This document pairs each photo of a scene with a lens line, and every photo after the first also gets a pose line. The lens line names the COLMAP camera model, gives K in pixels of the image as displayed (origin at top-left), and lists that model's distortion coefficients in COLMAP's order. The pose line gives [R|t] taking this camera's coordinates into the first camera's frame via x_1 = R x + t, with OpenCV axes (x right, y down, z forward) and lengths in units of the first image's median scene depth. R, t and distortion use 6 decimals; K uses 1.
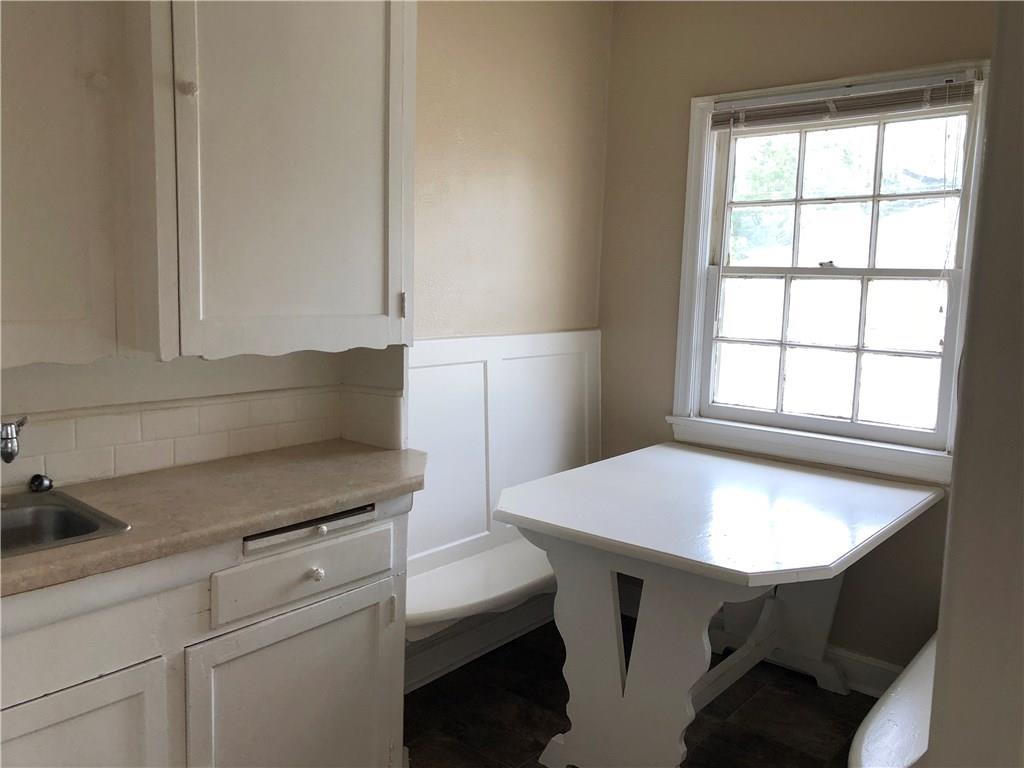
lens RADIAL K [[843.7, 0, 514.3], [0, 843.7, 380.0], [0, 0, 1]] dist [0.008086, 0.003852]
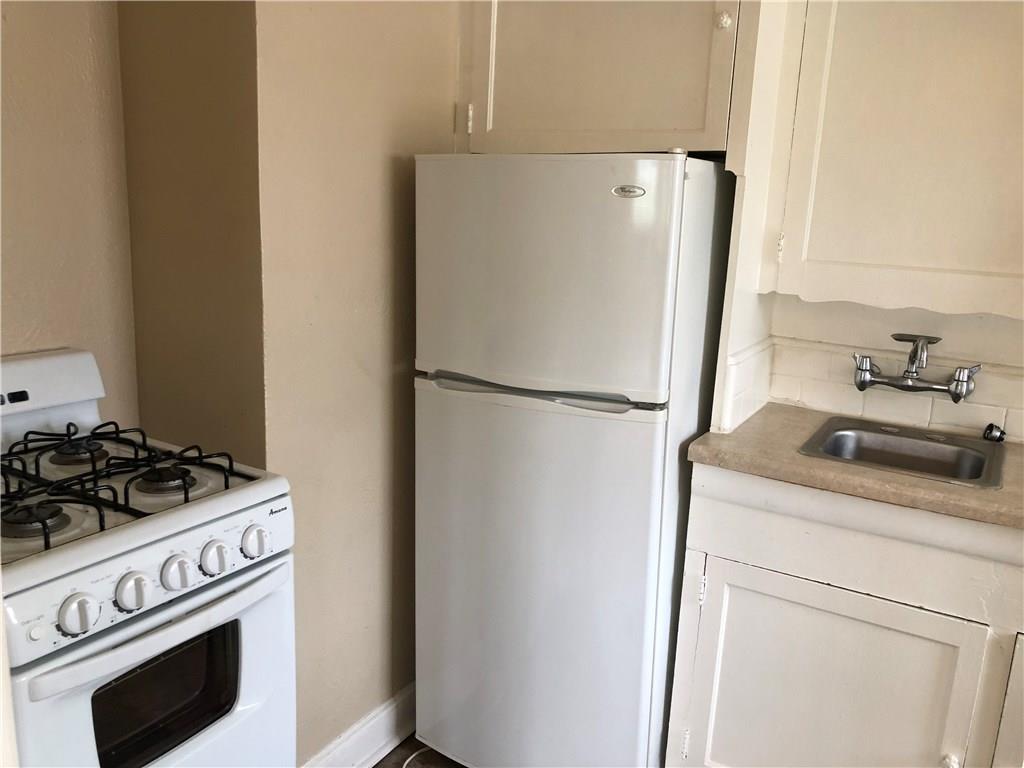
lens RADIAL K [[822.1, 0, 481.1], [0, 822.1, 382.4], [0, 0, 1]] dist [0.004624, -0.012352]
pose [[0.118211, 0.190627, -0.974519, 0.338978], [-0.154191, 0.973020, 0.171630, -0.014433], [0.980944, 0.129974, 0.144415, 0.232844]]
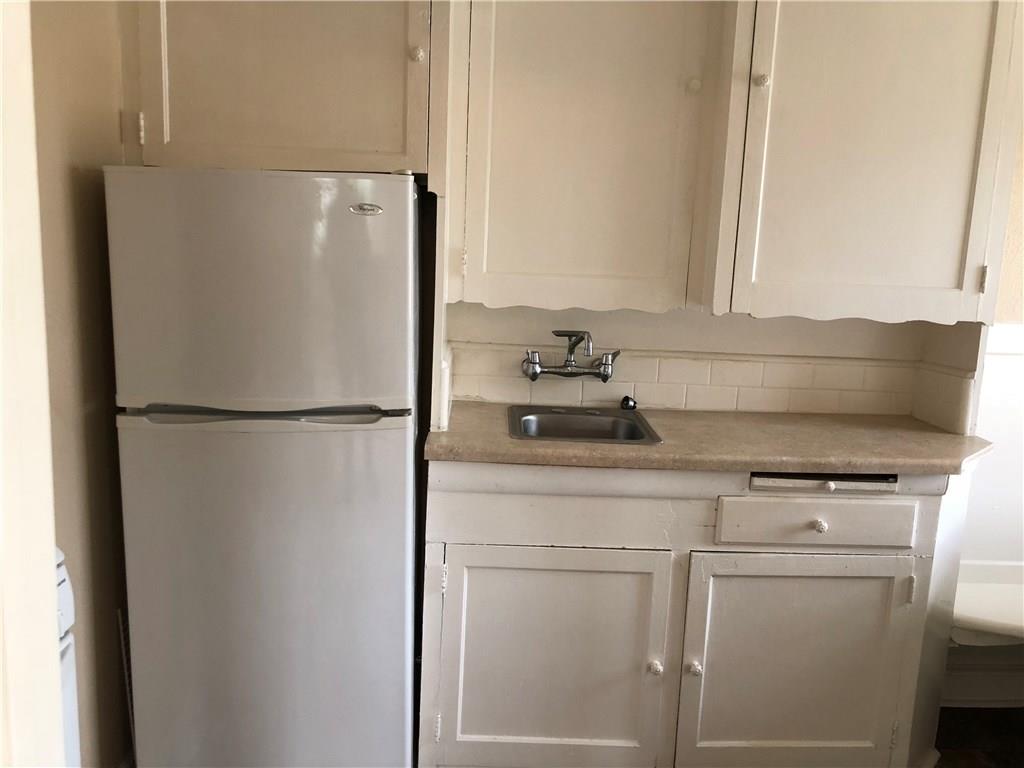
lens RADIAL K [[839.7, 0, 469.8], [0, 839.7, 381.9], [0, 0, 1]] dist [0.014967, -0.059719]
pose [[0.634272, 0.124494, -0.763021, 0.273165], [-0.112127, 0.991328, 0.068537, 0.027880], [0.764936, 0.042084, 0.642730, -0.022492]]
